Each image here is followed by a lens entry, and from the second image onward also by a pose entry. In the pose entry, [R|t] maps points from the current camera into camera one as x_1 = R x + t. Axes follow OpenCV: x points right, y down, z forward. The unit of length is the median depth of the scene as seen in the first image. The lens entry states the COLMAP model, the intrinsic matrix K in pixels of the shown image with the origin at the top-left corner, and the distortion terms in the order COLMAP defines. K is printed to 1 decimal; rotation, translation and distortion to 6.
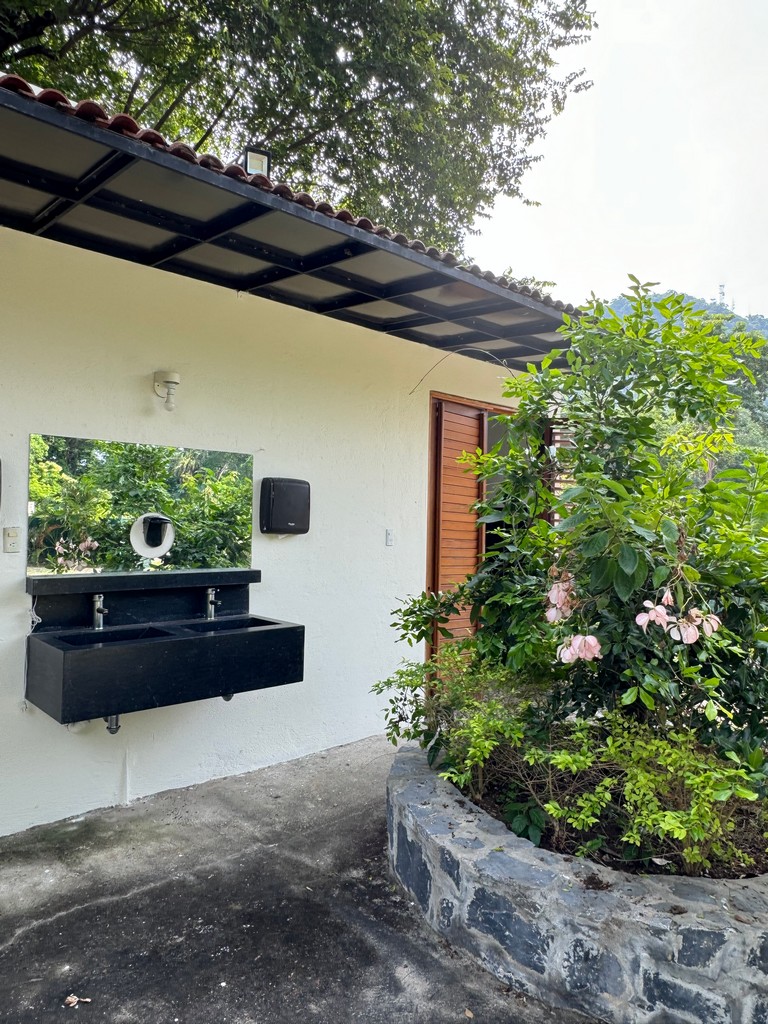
lens RADIAL K [[674.2, 0, 384.2], [0, 674.2, 511.0], [0, 0, 1]] dist [0.001572, 0.001221]
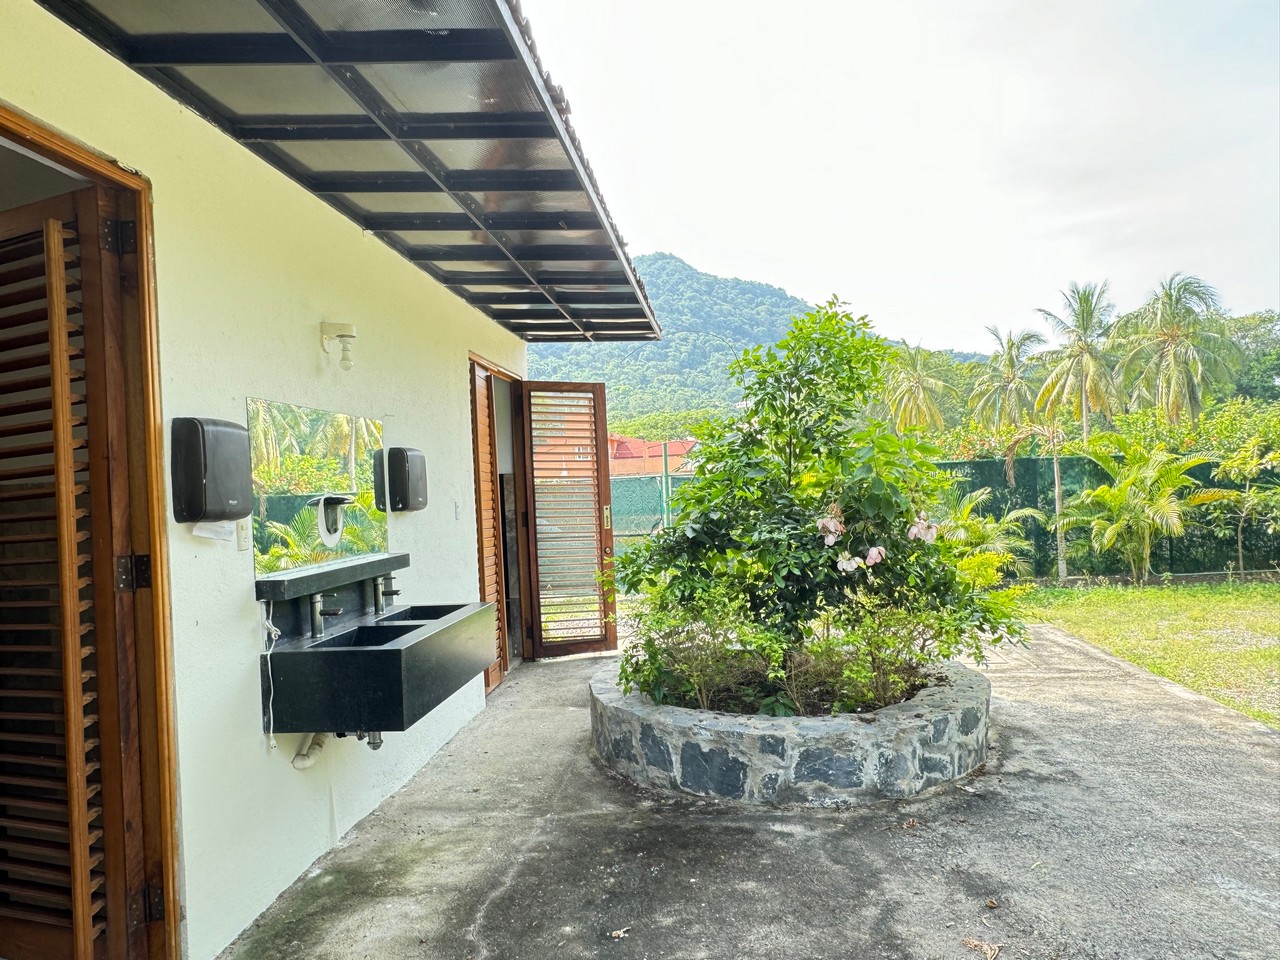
lens RADIAL K [[842.8, 0, 643.3], [0, 842.8, 479.8], [0, 0, 1]] dist [0.001572, 0.001221]
pose [[0.747788, -0.049596, 0.662082, -1.133615], [0.049670, 0.998591, 0.018704, -0.019807], [-0.662077, 0.018899, 0.749198, -0.044341]]
